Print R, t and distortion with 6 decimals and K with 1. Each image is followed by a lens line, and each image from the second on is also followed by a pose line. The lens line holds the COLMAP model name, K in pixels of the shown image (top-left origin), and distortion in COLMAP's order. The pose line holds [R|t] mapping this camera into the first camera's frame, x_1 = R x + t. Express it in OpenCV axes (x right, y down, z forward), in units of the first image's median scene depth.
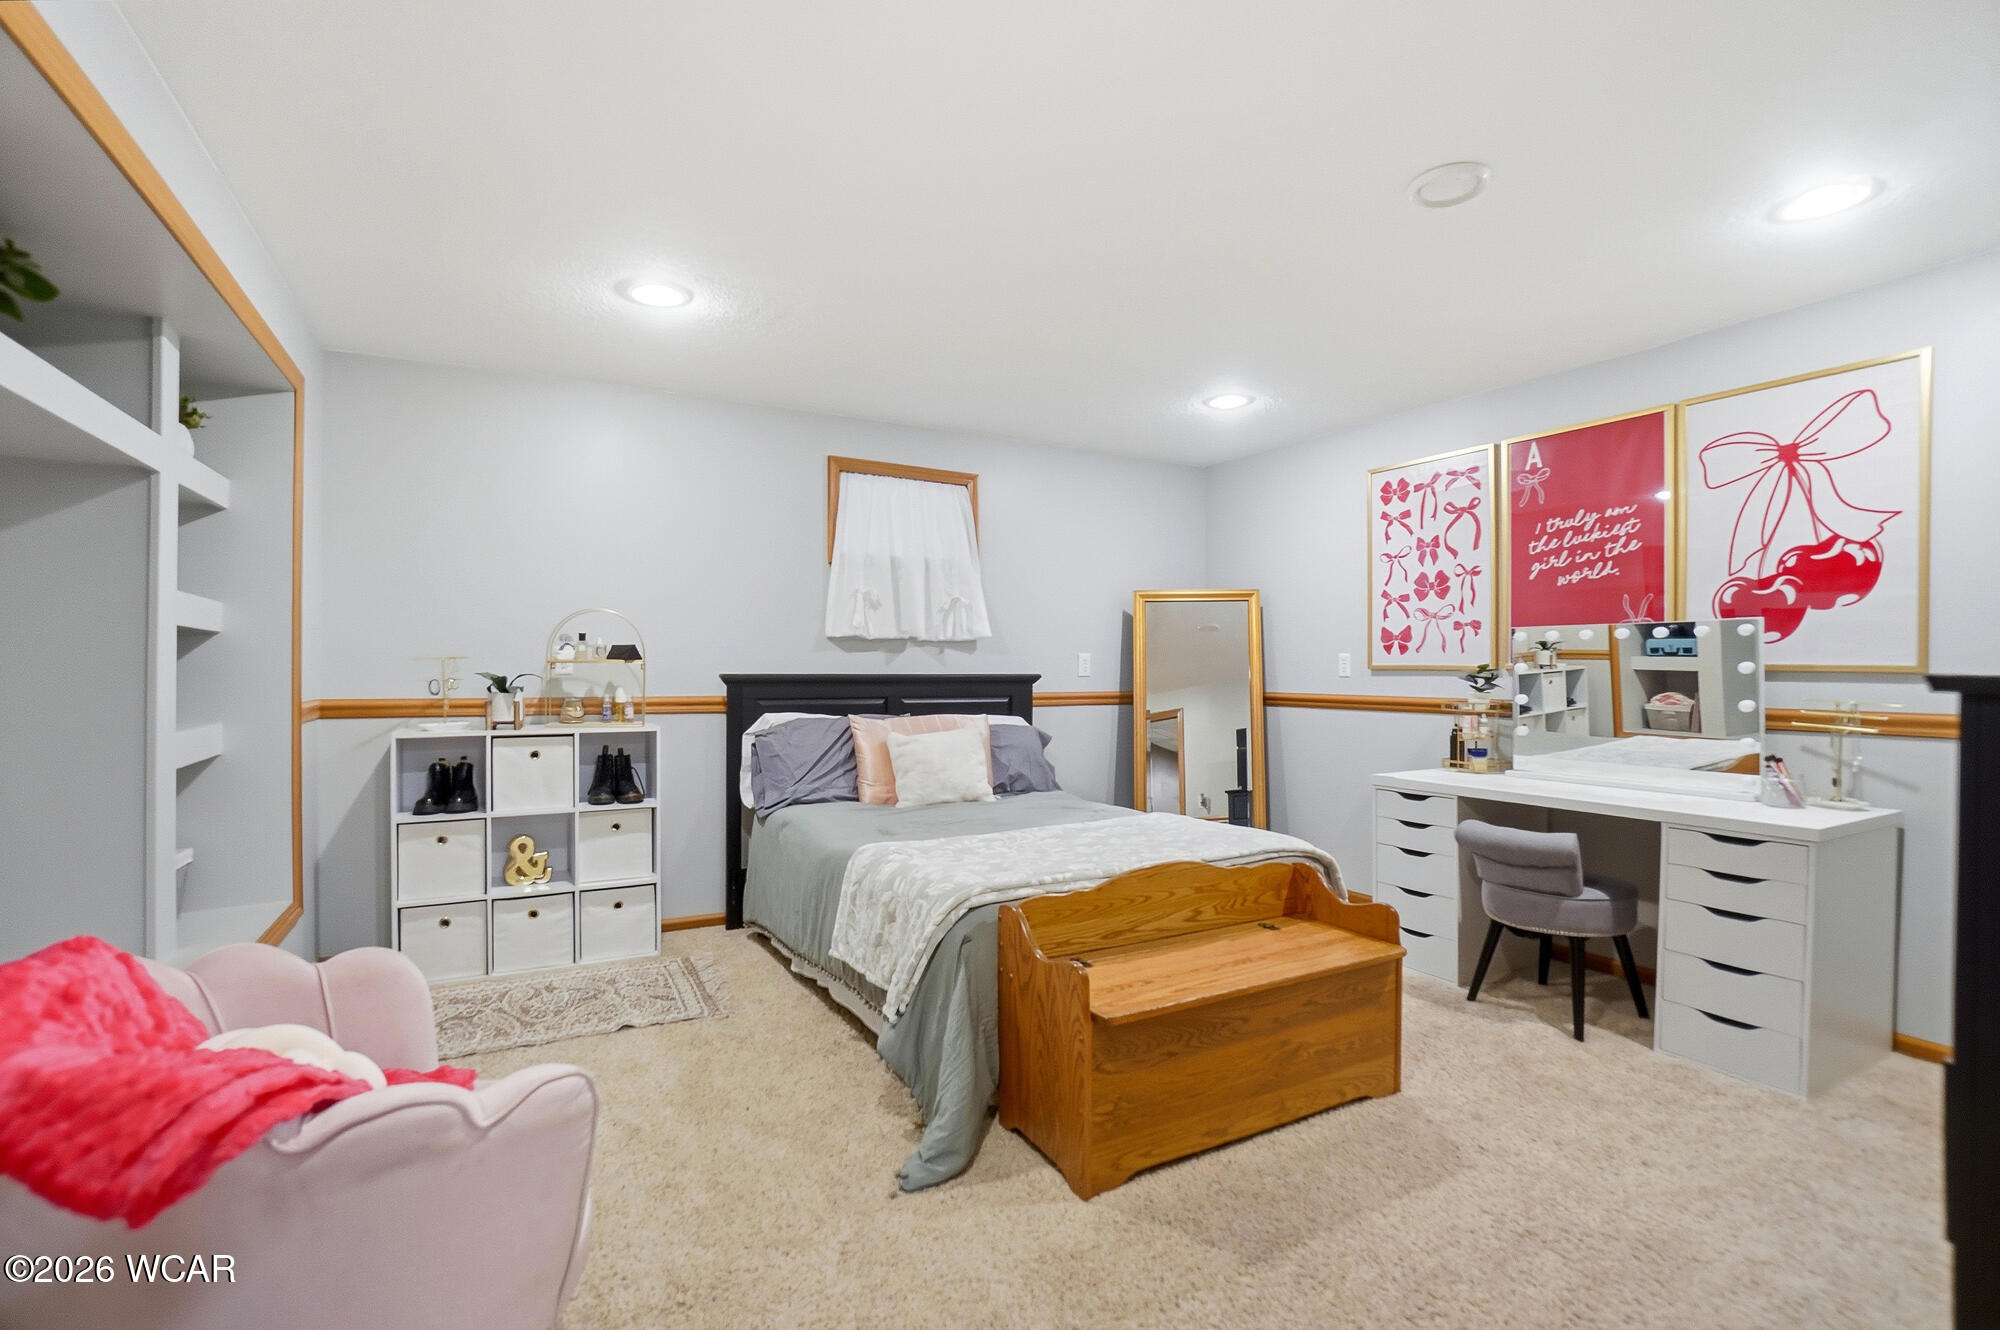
lens RADIAL K [[891.6, 0, 1000.0], [0, 891.6, 665.0], [0, 0, 1]] dist [-0.001060, 0.000019]
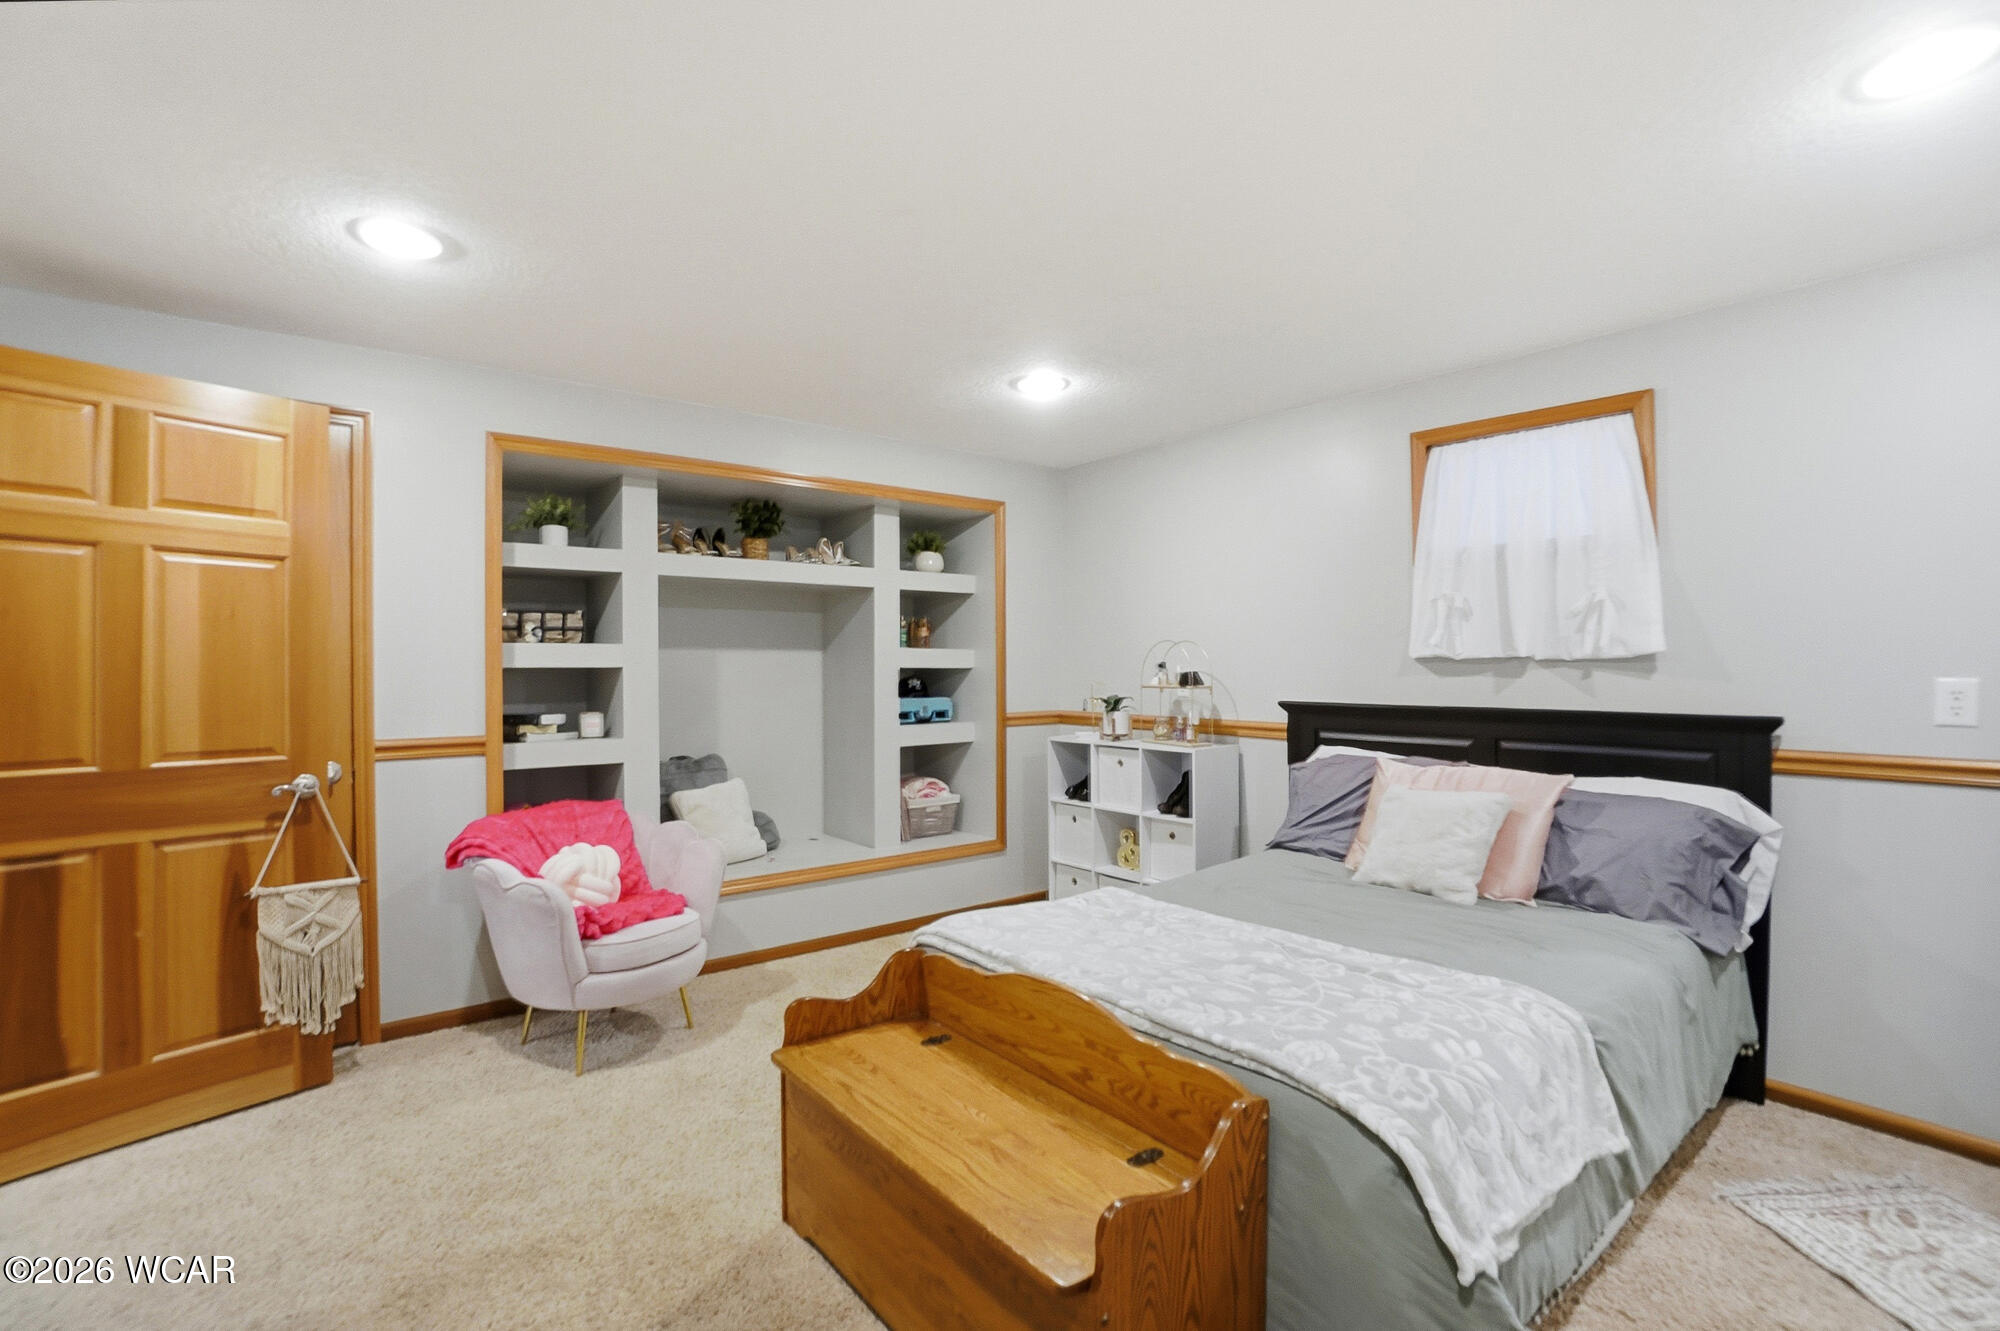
lens RADIAL K [[898.4, 0, 987.3], [0, 898.4, 673.5], [0, 0, 1]] dist [-0.057687, 0.019546]
pose [[0.181189, 0.002652, -0.983445, 0.536906], [0.005335, 0.999979, 0.003680, -0.022755], [0.983434, -0.005914, 0.181171, 0.483778]]
